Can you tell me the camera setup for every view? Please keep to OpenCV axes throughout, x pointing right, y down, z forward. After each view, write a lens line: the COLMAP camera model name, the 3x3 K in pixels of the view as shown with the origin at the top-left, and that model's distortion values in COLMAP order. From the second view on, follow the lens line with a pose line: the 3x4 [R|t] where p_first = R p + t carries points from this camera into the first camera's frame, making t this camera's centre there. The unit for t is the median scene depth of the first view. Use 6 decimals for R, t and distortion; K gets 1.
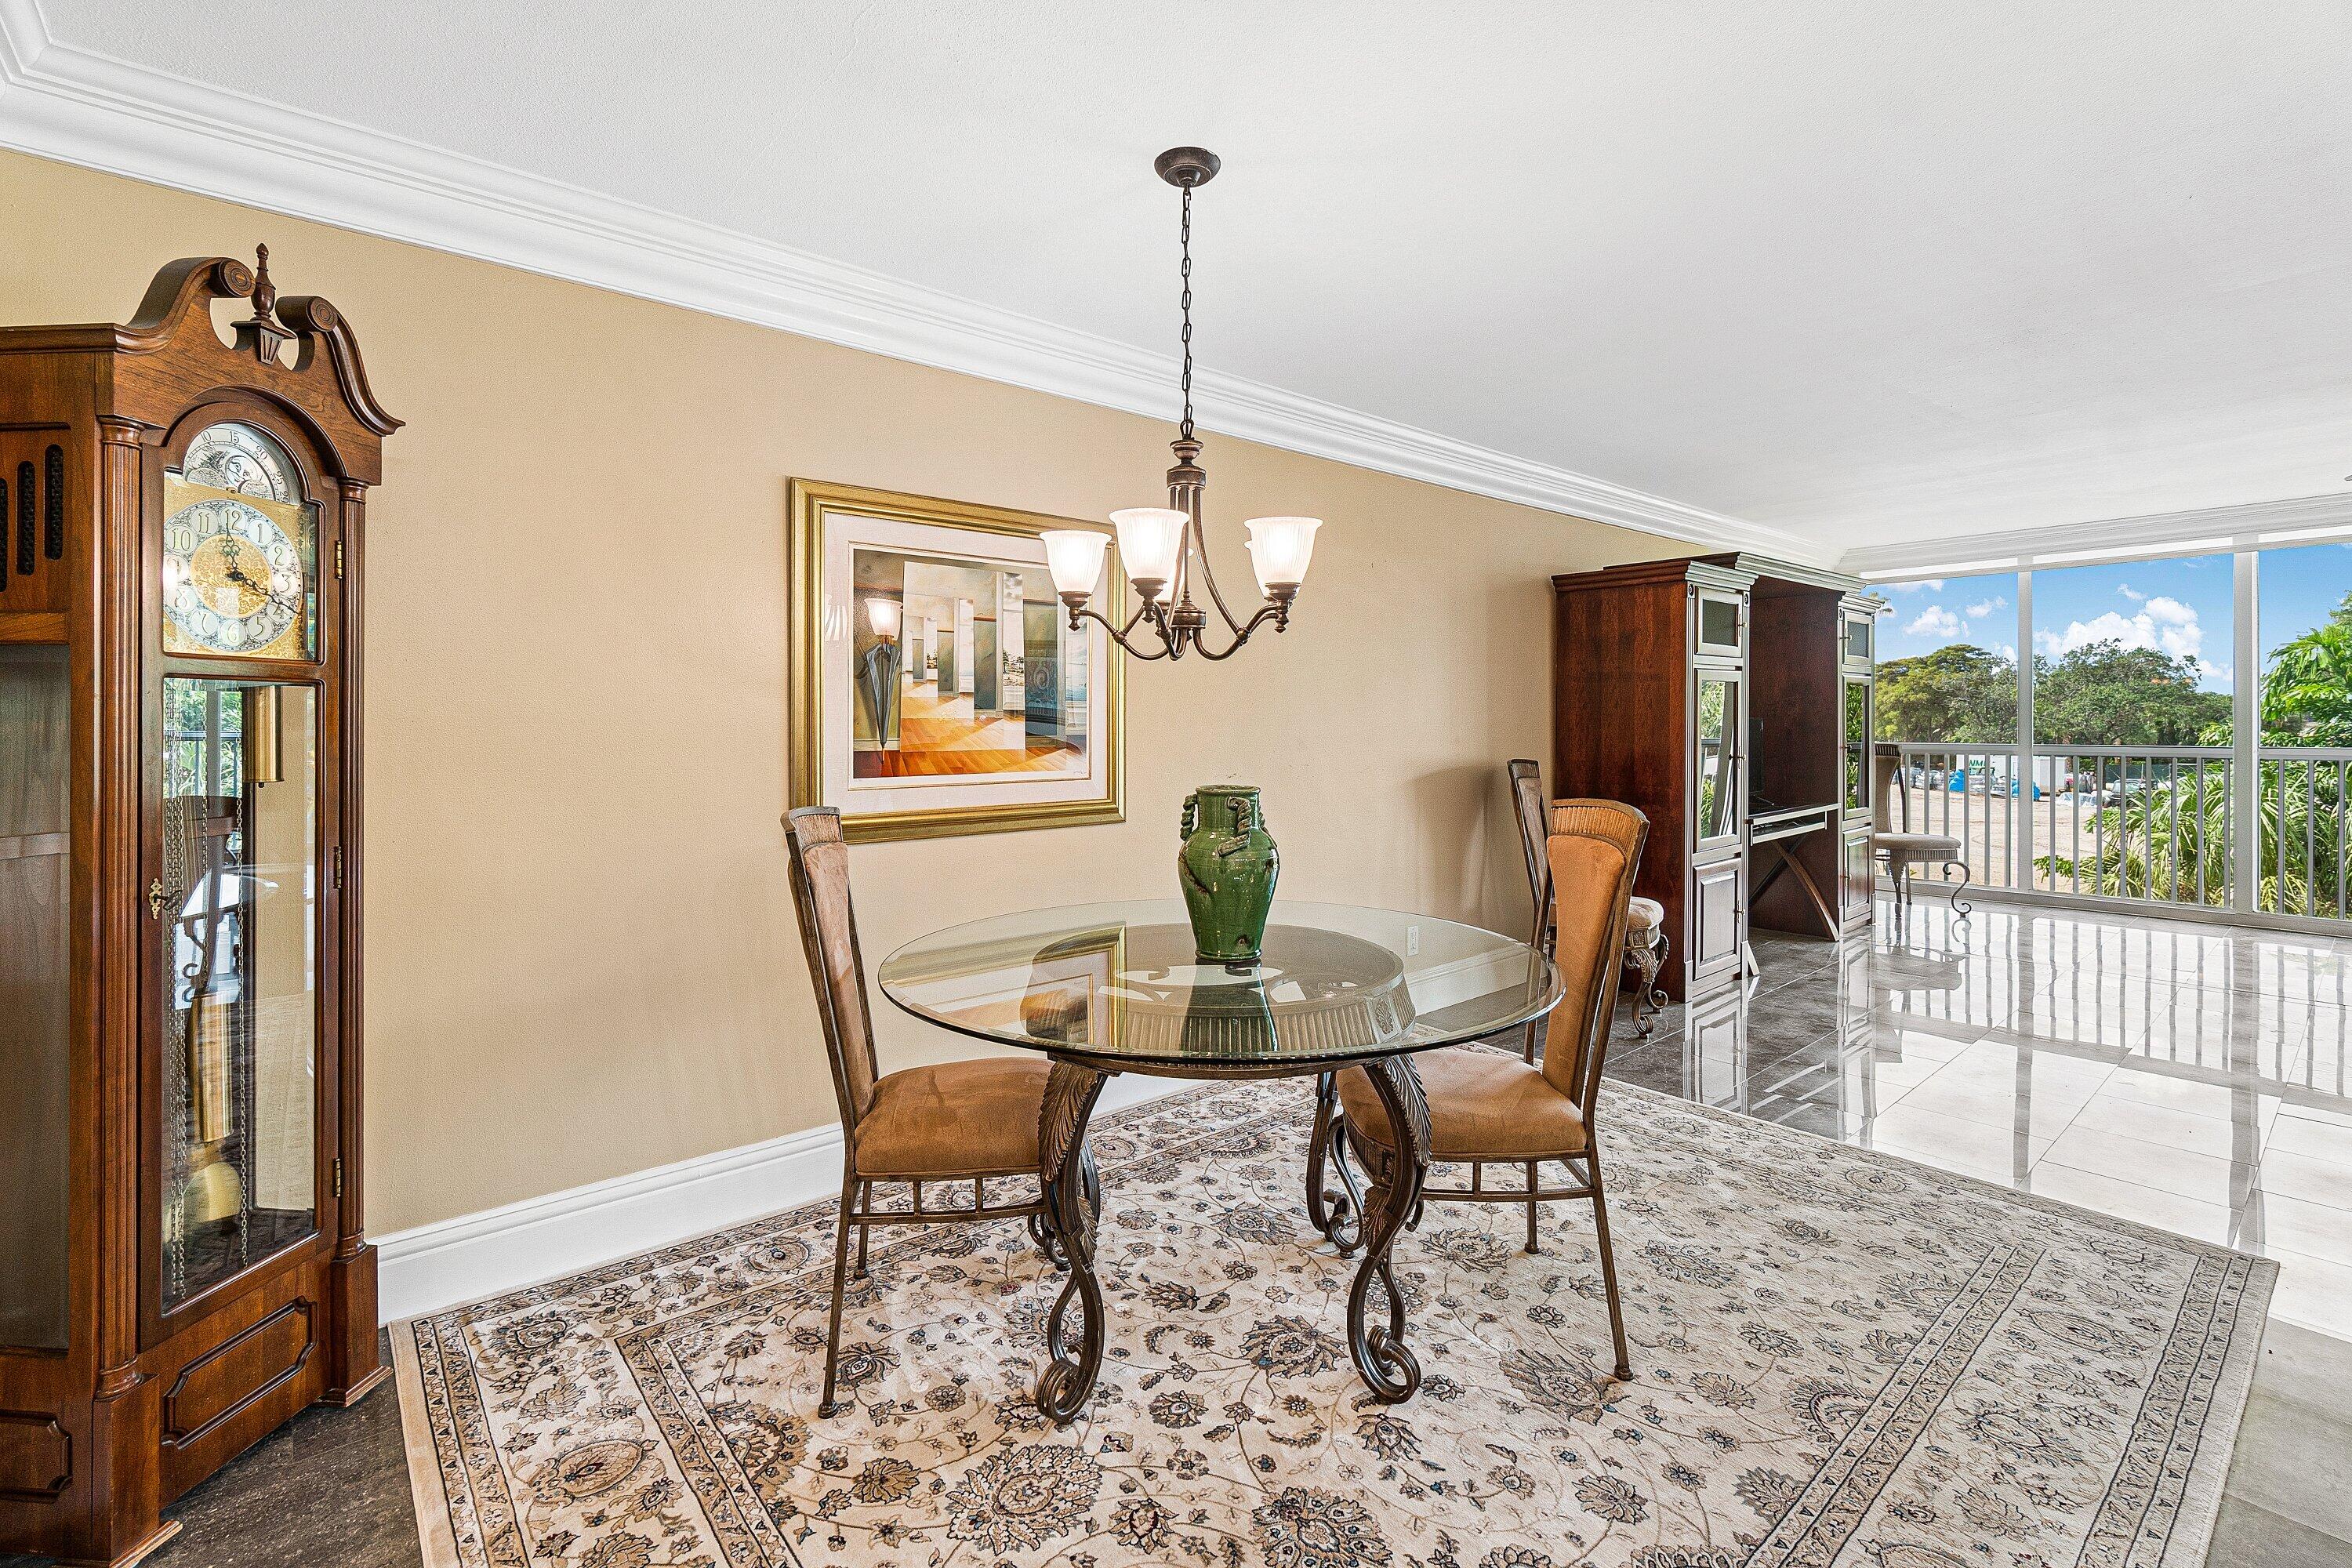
lens RADIAL K [[1050.5, 0, 1163.6], [0, 1050.5, 714.8], [0, 0, 1]] dist [0.000188, 0.000041]
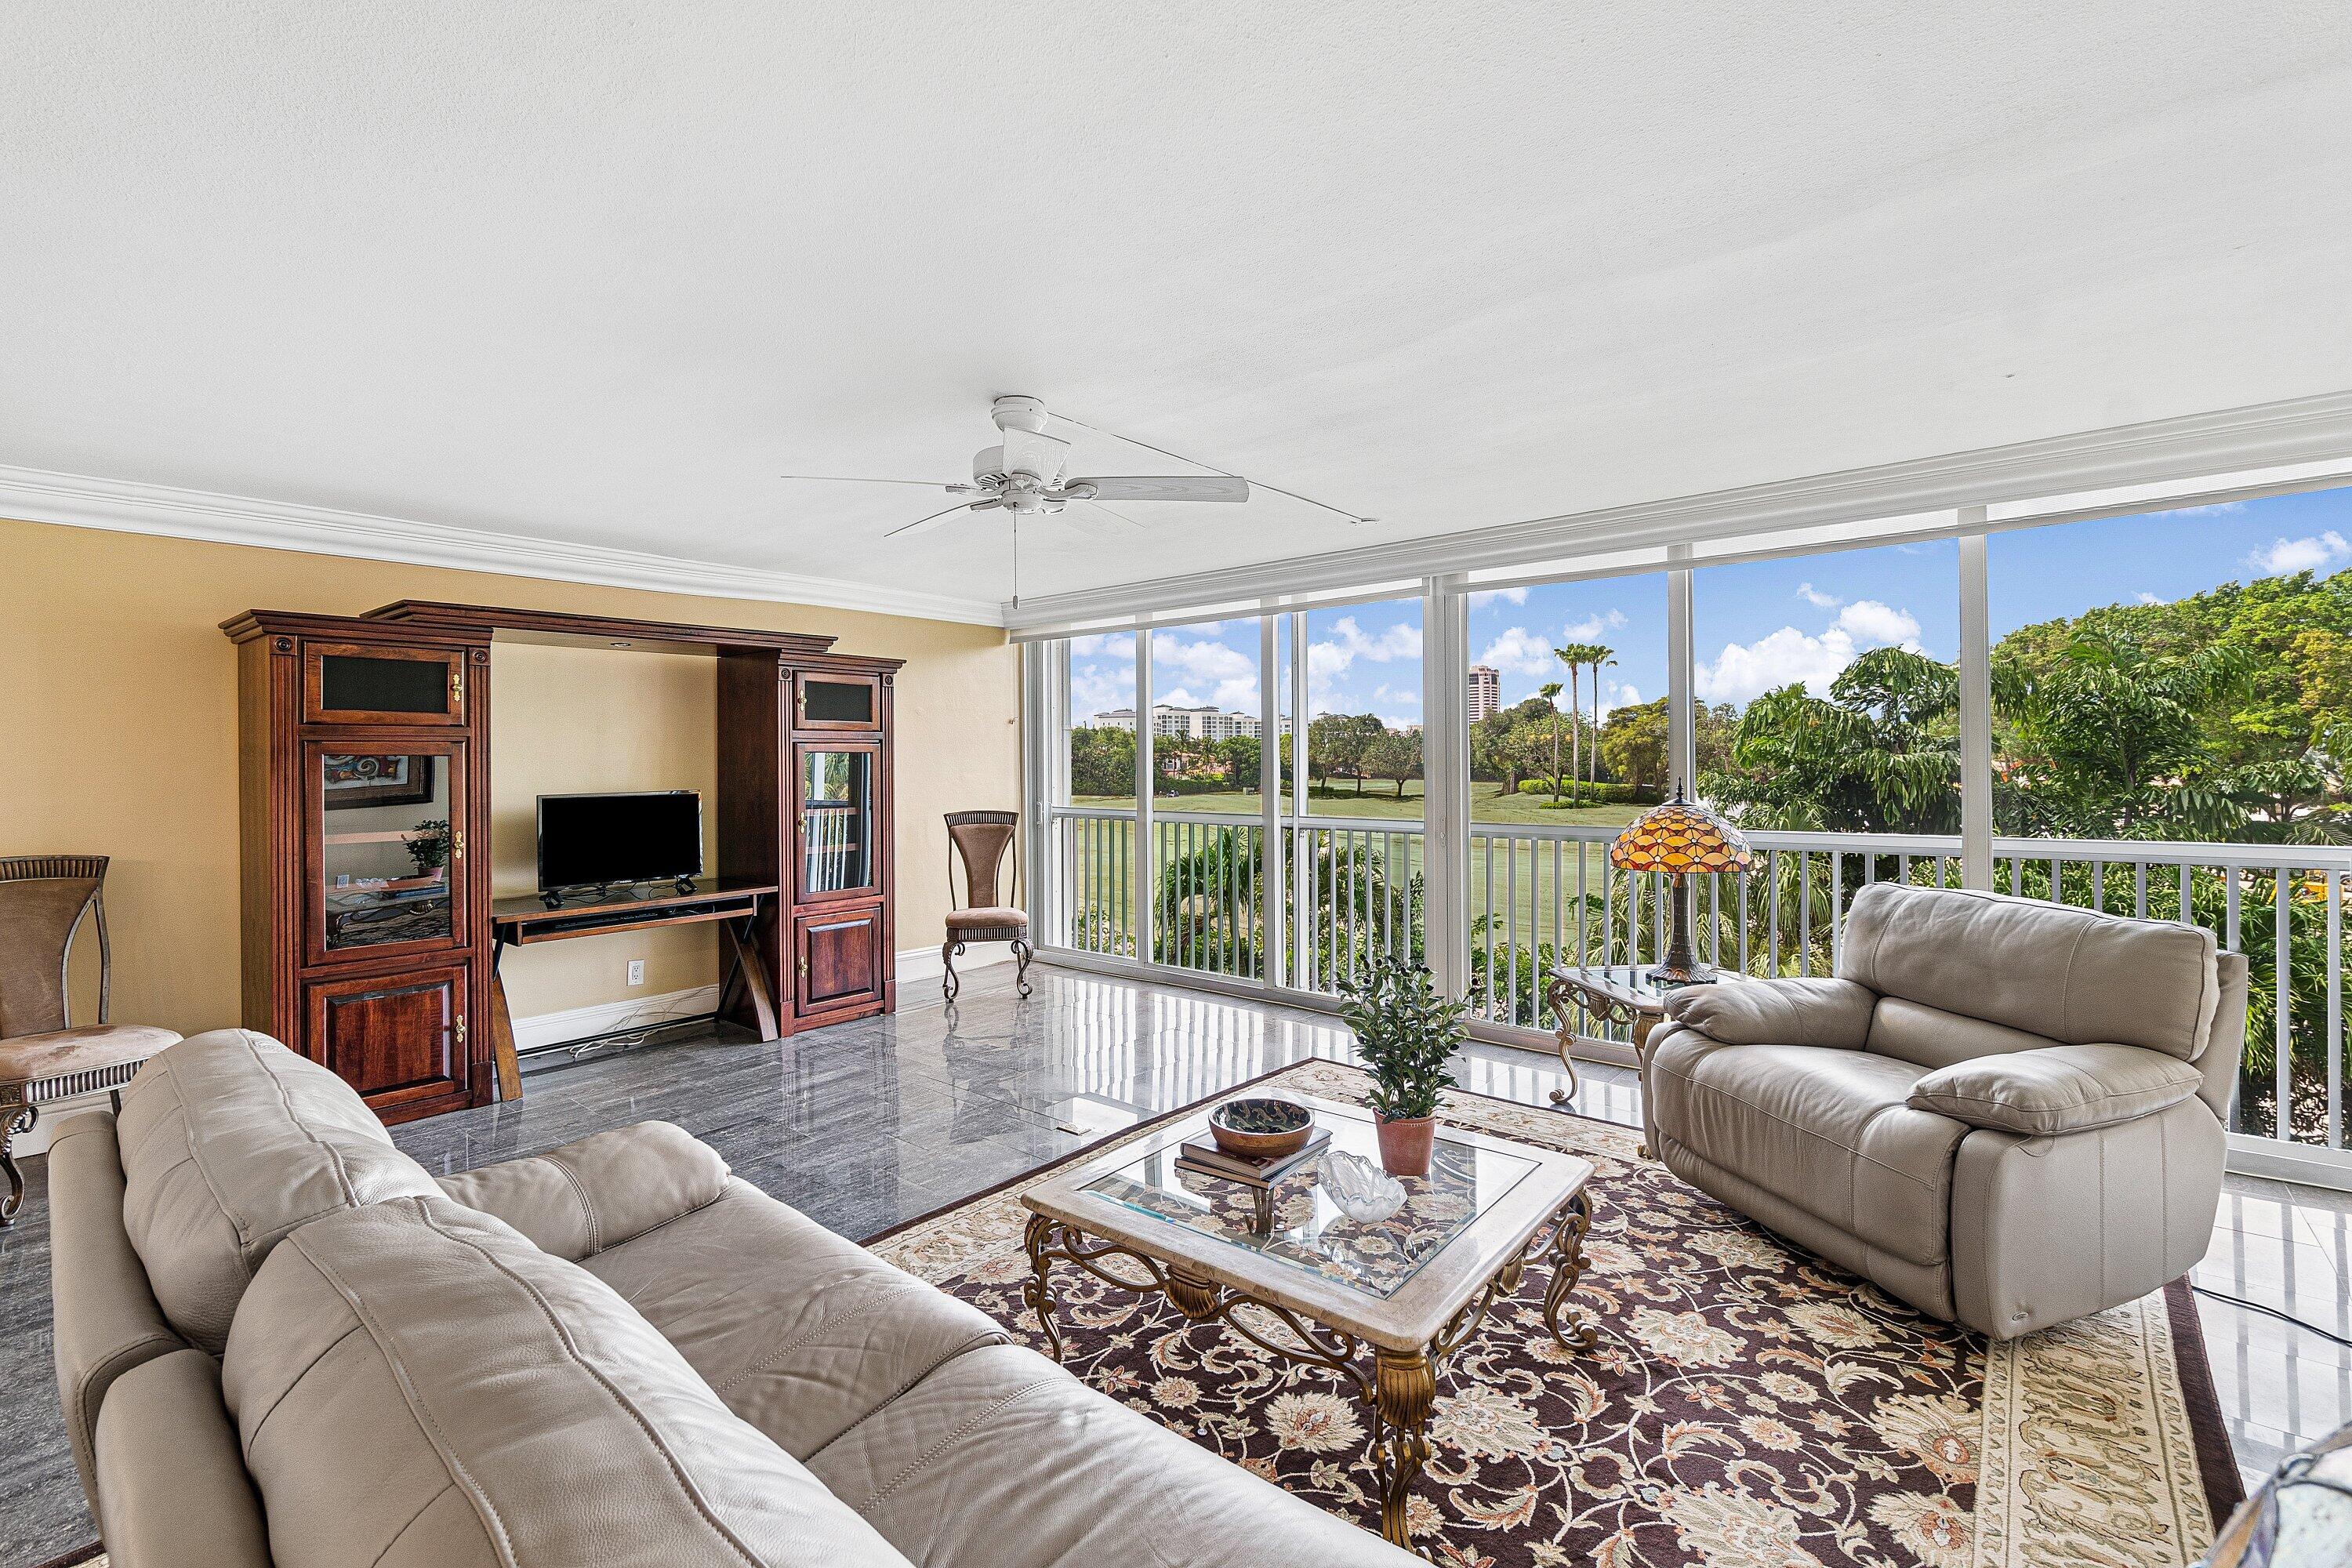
lens RADIAL K [[1042.0, 0, 1181.0], [0, 1042.0, 754.2], [0, 0, 1]] dist [0.000147, 0.000221]
pose [[0.985188, -0.000042, 0.171479, 0.733474], [0.000148, 1.000000, -0.000604, -0.023735], [-0.171479, 0.000621, 0.985188, 0.061251]]
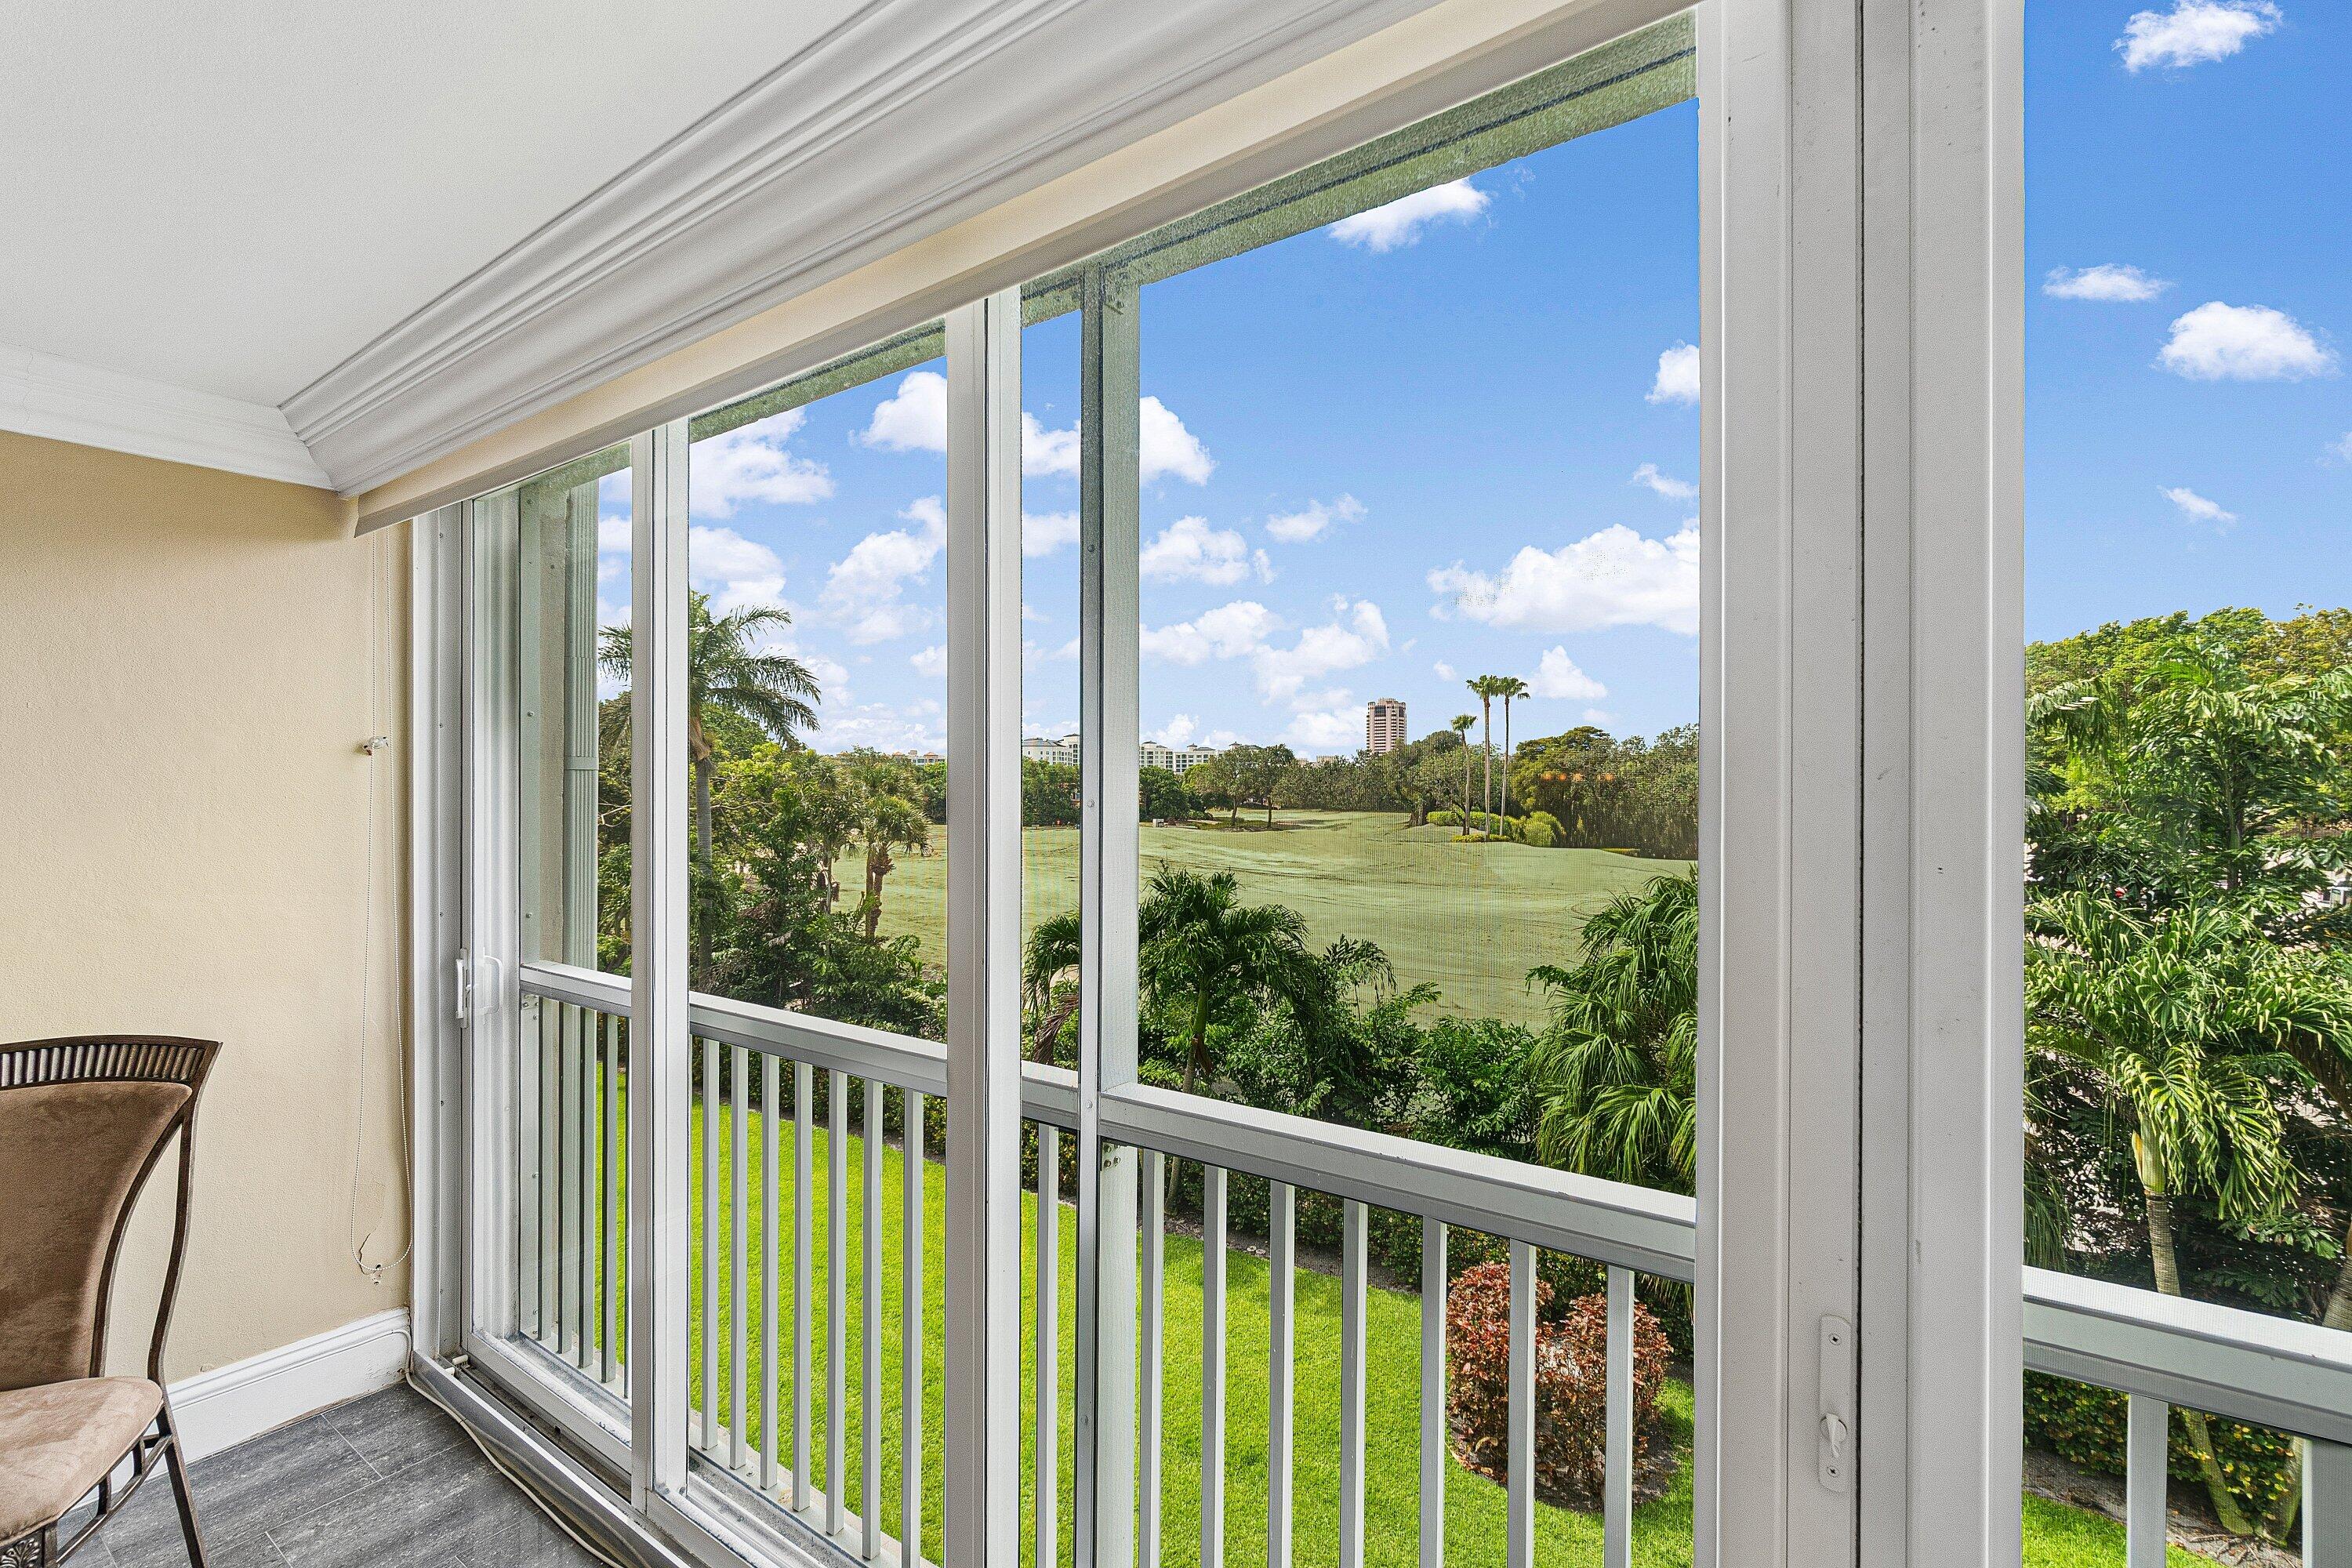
lens RADIAL K [[1032.4, 0, 1172.7], [0, 1032.4, 781.4], [0, 0, 1]] dist [0.001100, 0.000217]
pose [[0.969325, 0.004750, 0.245736, 0.917667], [-0.004140, 0.999987, -0.003001, -0.043672], [-0.245747, 0.001892, 0.969332, 0.624289]]
